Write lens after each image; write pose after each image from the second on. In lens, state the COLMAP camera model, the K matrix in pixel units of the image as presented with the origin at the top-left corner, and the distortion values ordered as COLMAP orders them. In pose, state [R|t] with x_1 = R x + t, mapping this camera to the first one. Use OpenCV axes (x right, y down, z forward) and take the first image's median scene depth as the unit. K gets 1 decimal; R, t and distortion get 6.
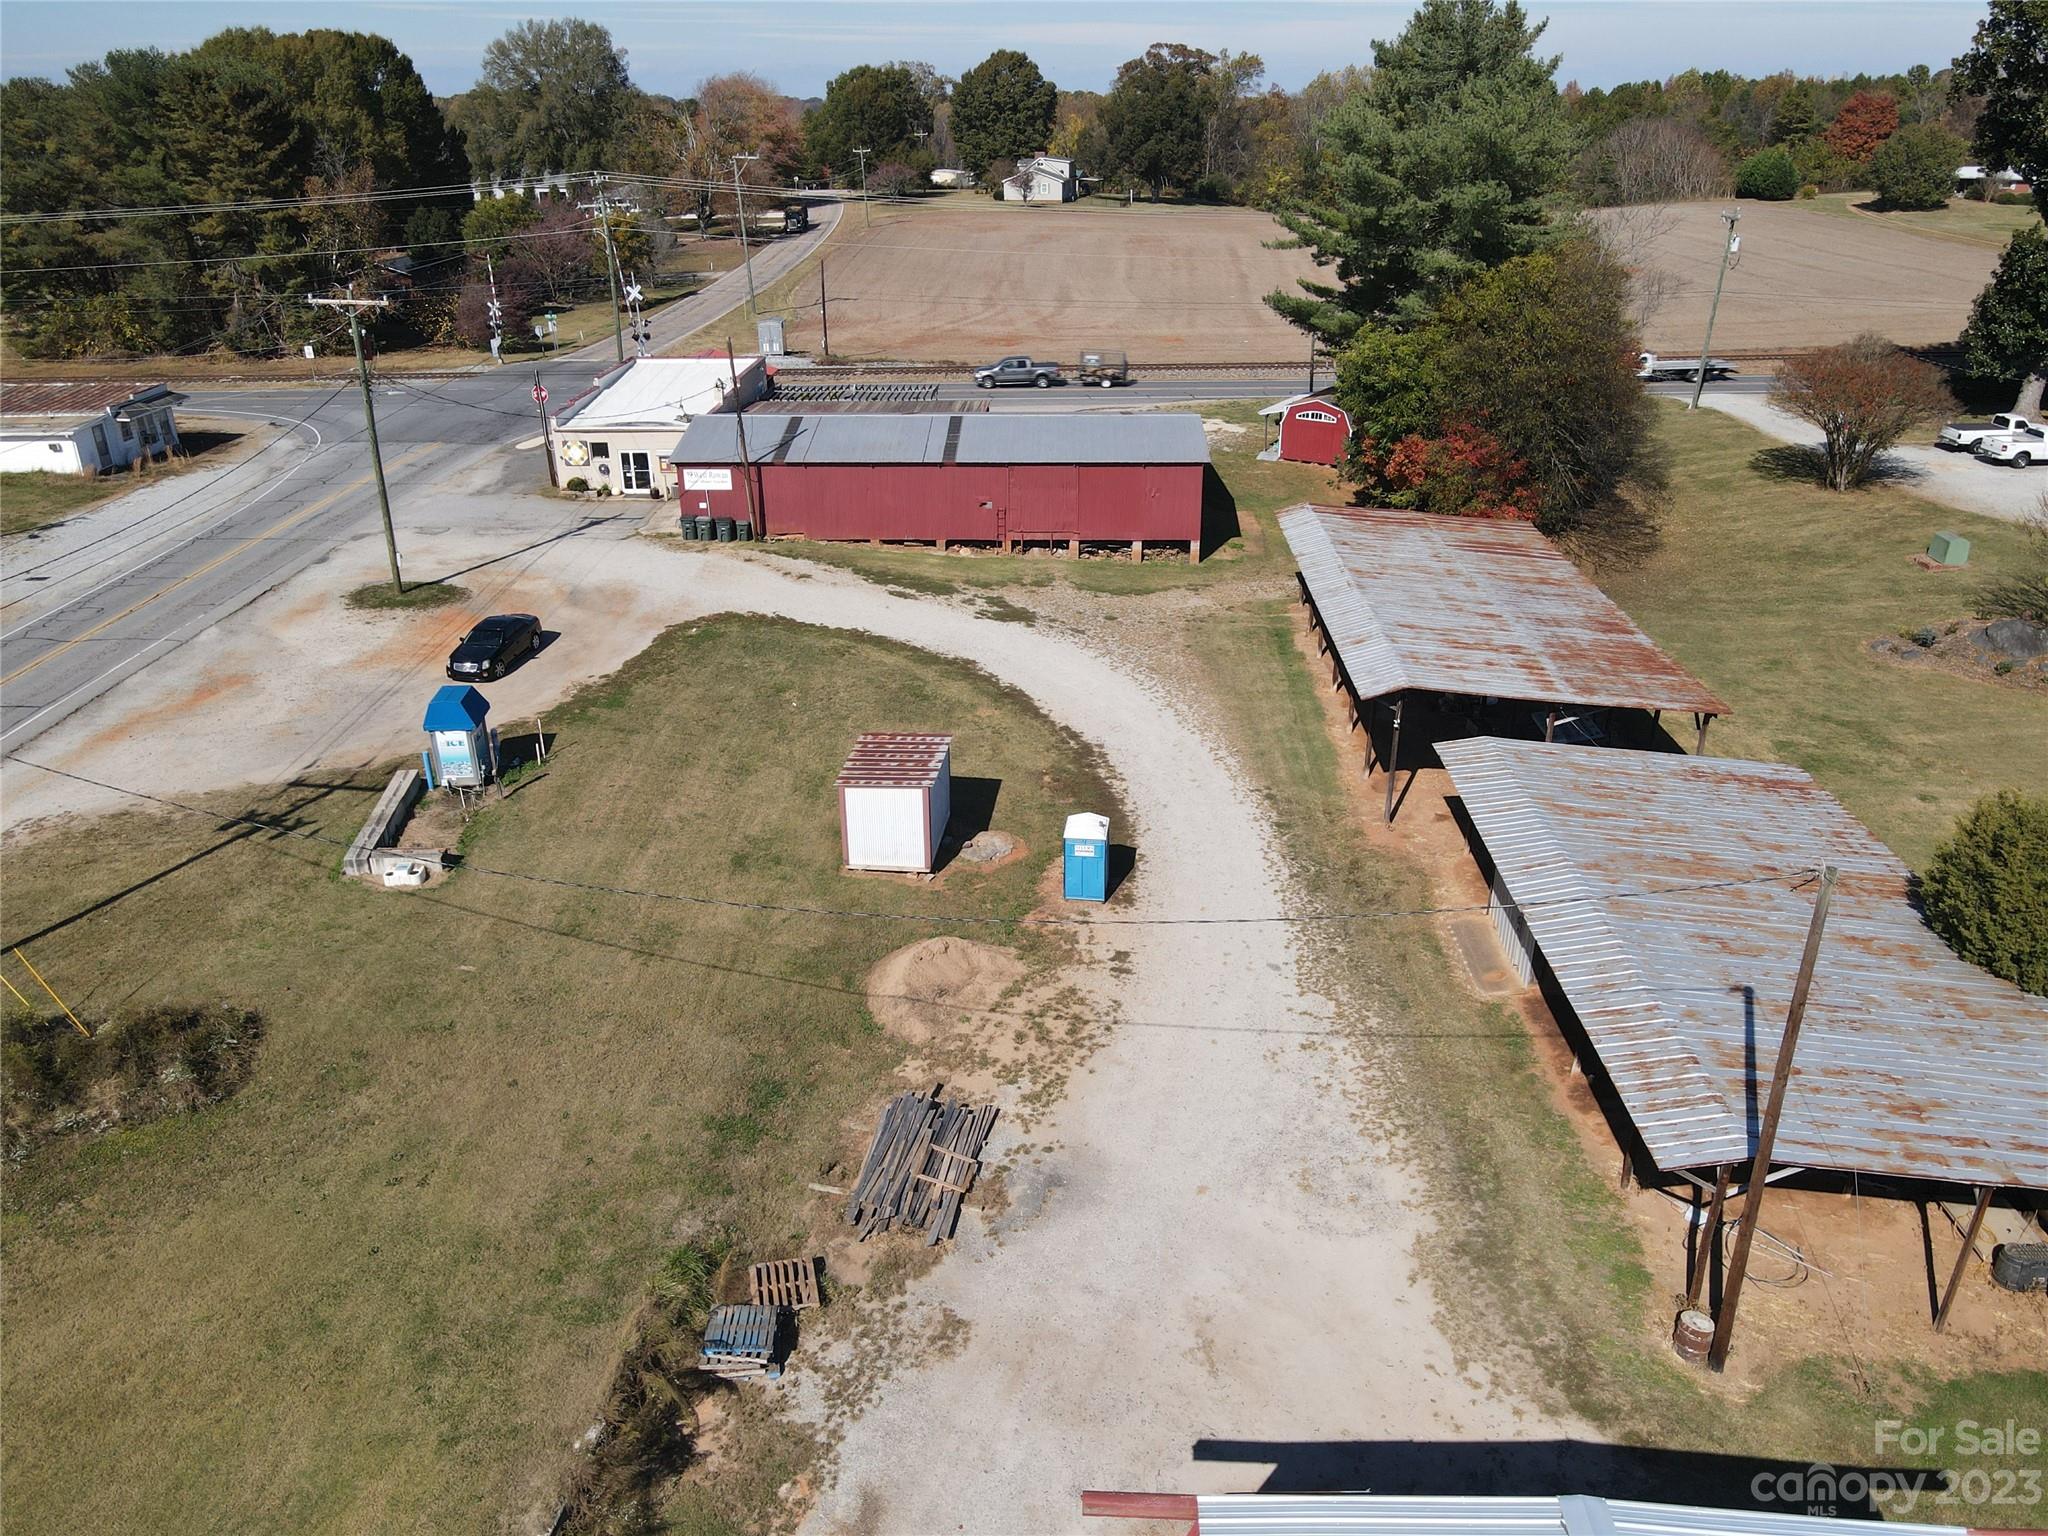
lens RADIAL K [[1518.2, 0, 1019.0], [0, 1518.2, 752.8], [0, 0, 1]] dist [-0.009596, 0.042383]
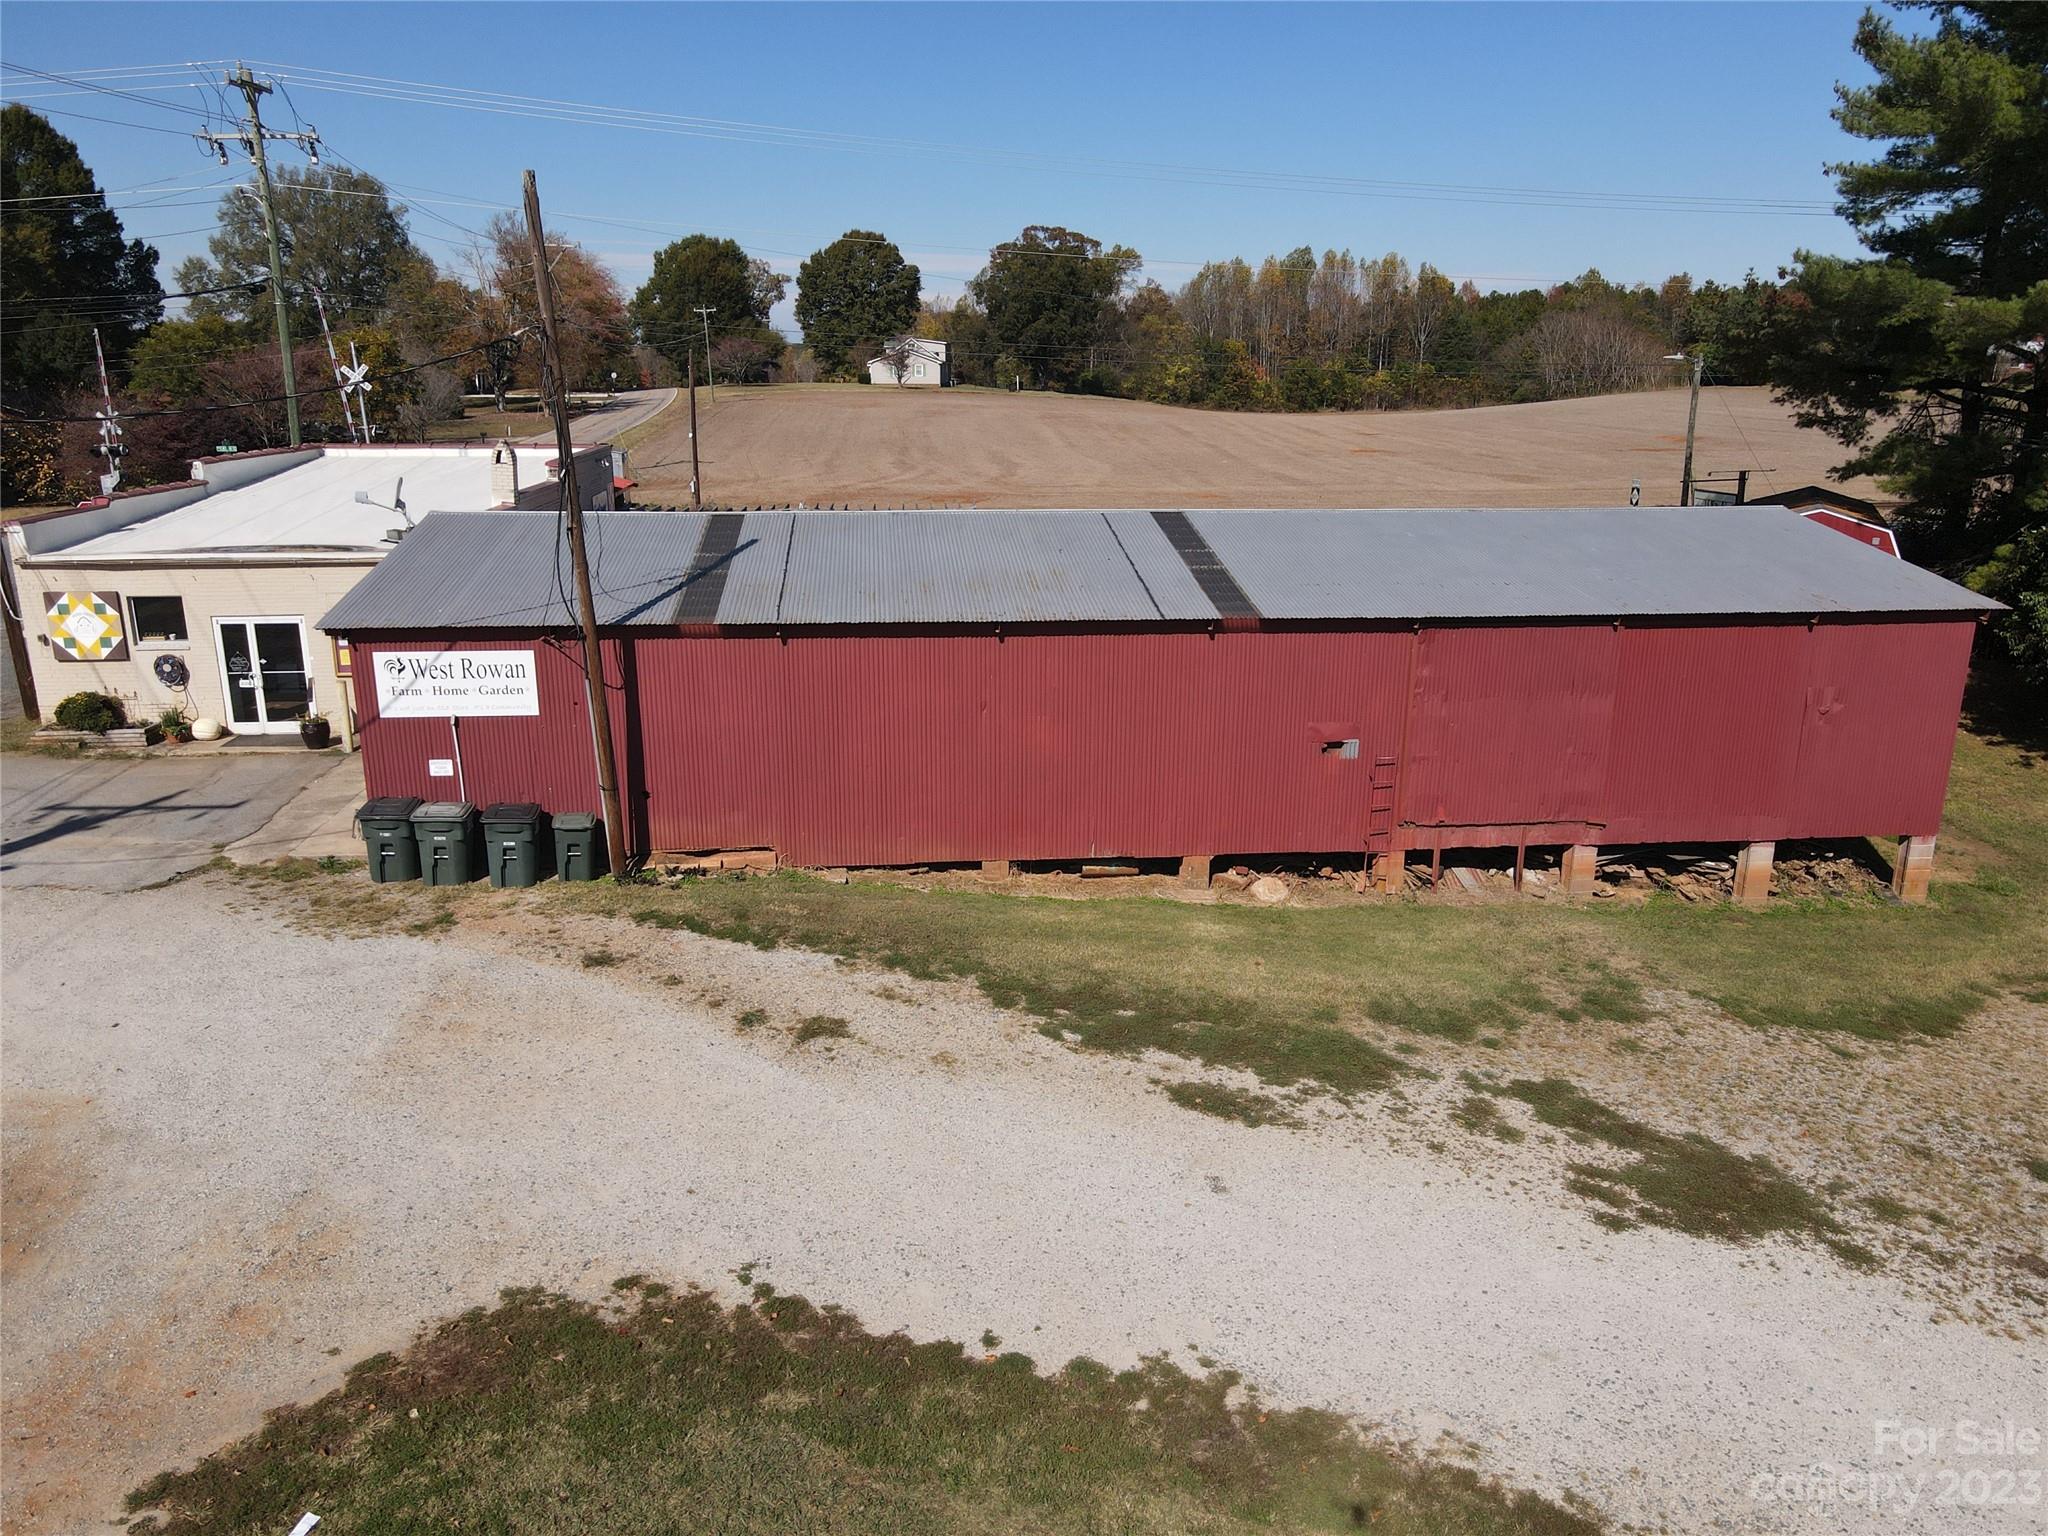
lens RADIAL K [[1518.2, 0, 1027.2], [0, 1518.2, 758.6], [0, 0, 1]] dist [-0.009596, 0.042383]
pose [[0.991454, -0.022217, 0.128548, -0.134942], [0.040942, 0.988596, -0.144917, -0.119837], [-0.123862, 0.148942, 0.981058, 0.709420]]
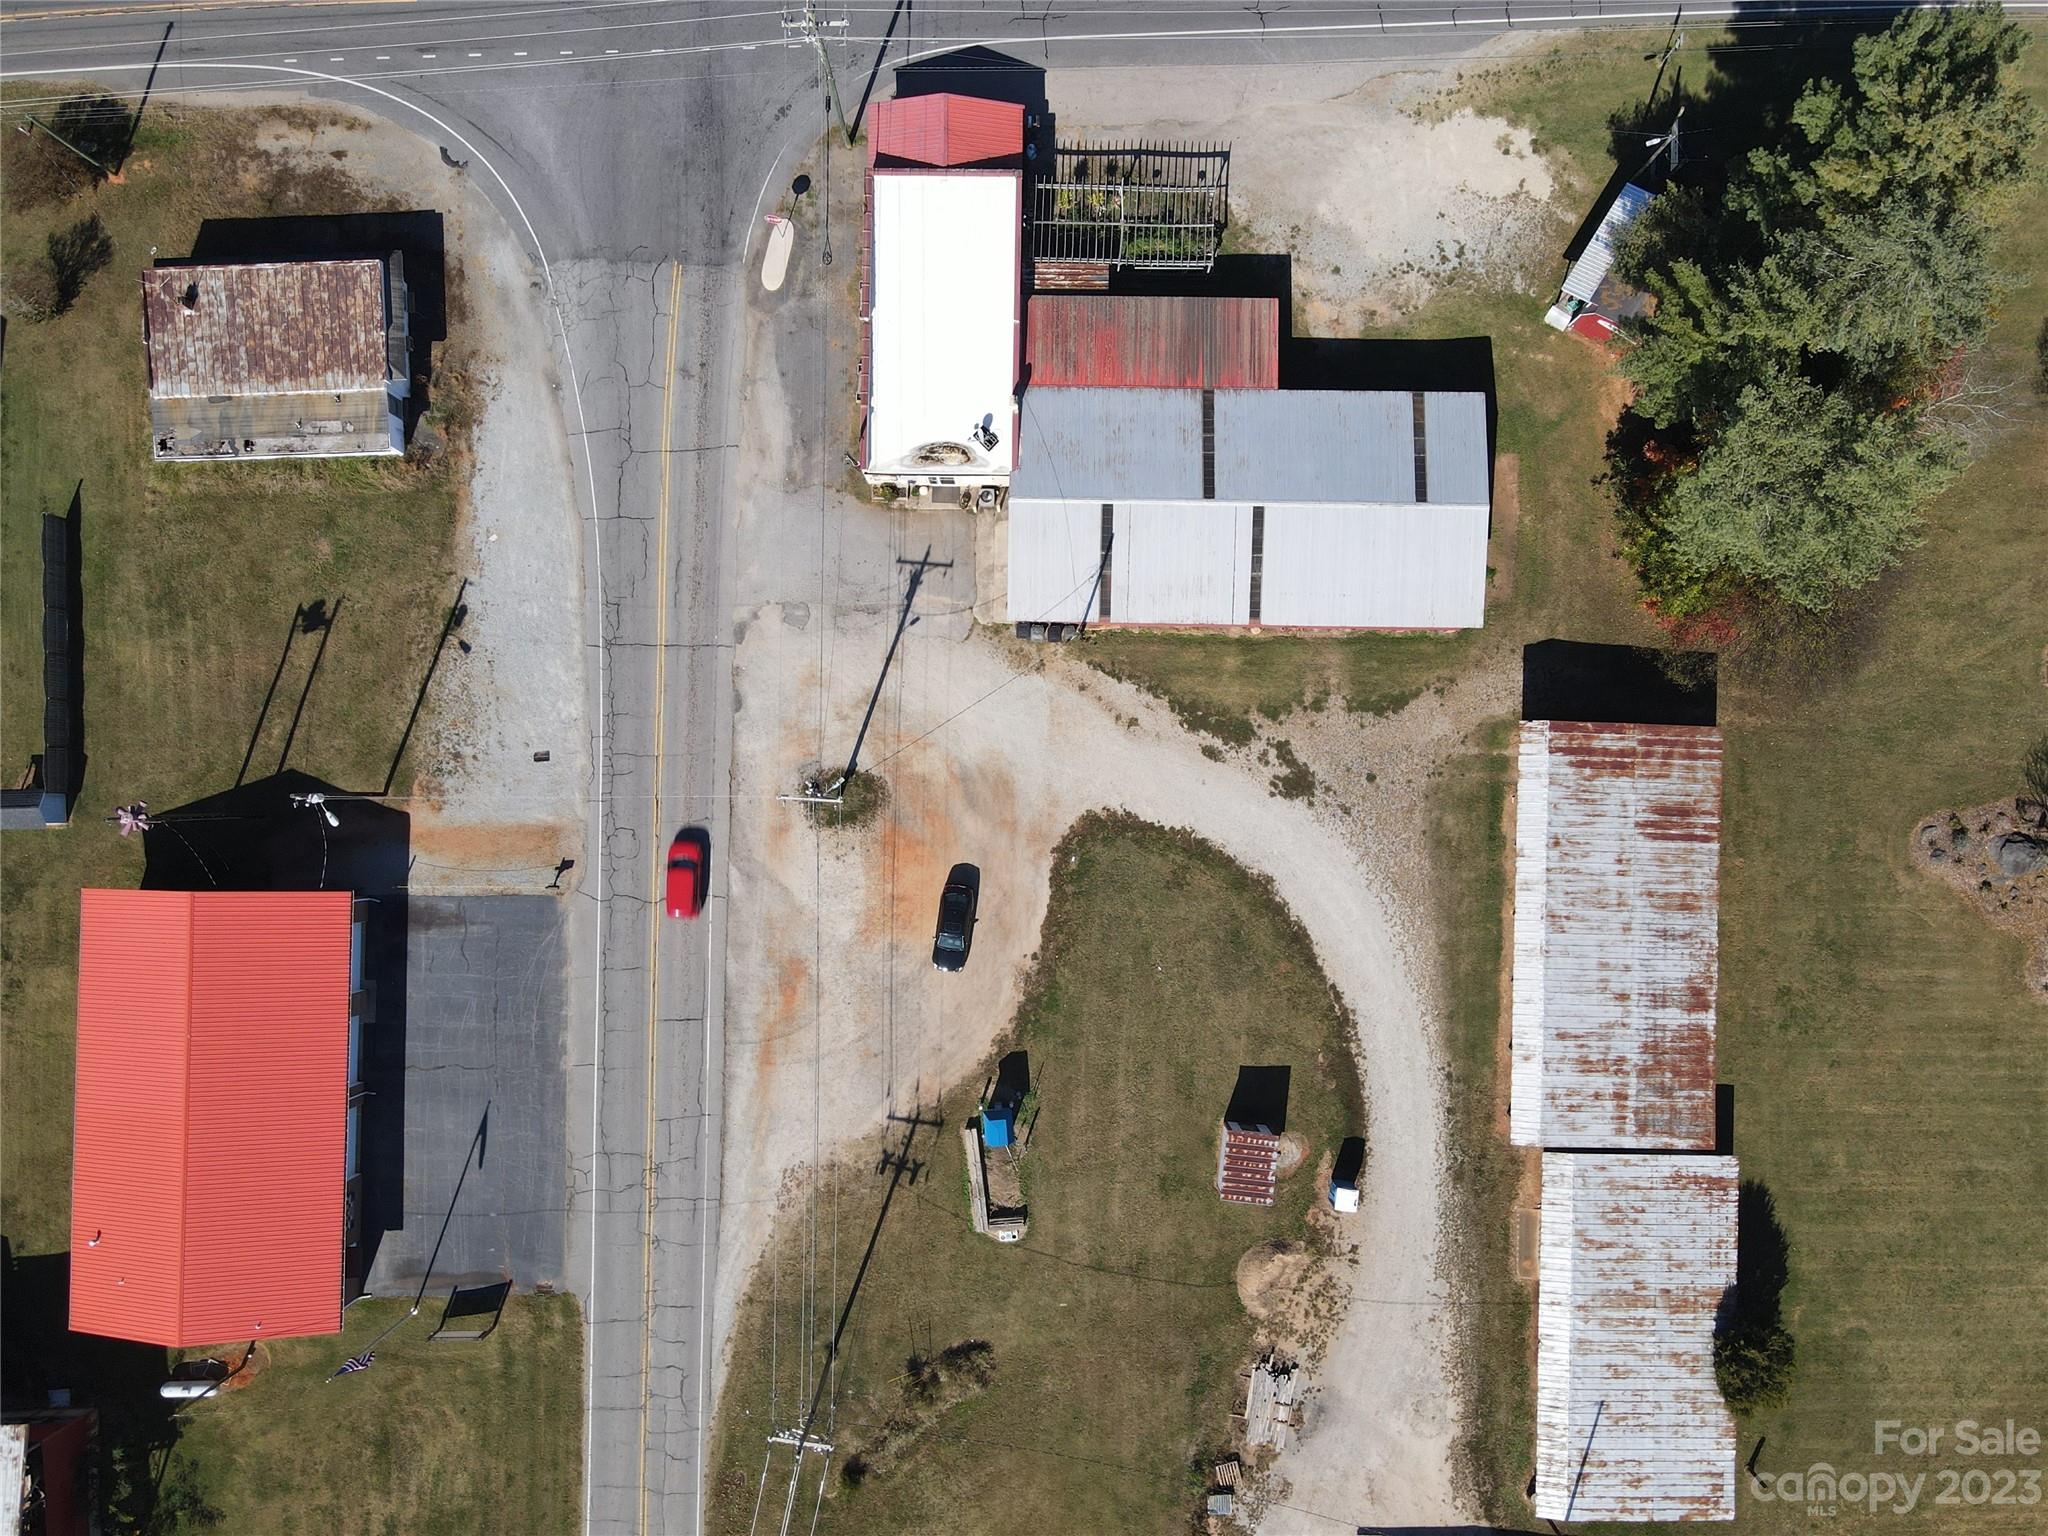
lens RADIAL K [[1518.2, 0, 1021.1], [0, 1518.2, 766.1], [0, 0, 1]] dist [-0.009596, 0.042383]
pose [[0.999927, -0.010821, -0.005434, -0.221200], [0.009422, 0.413521, 0.910446, -1.212853], [-0.007605, -0.910430, 0.413593, 0.437185]]
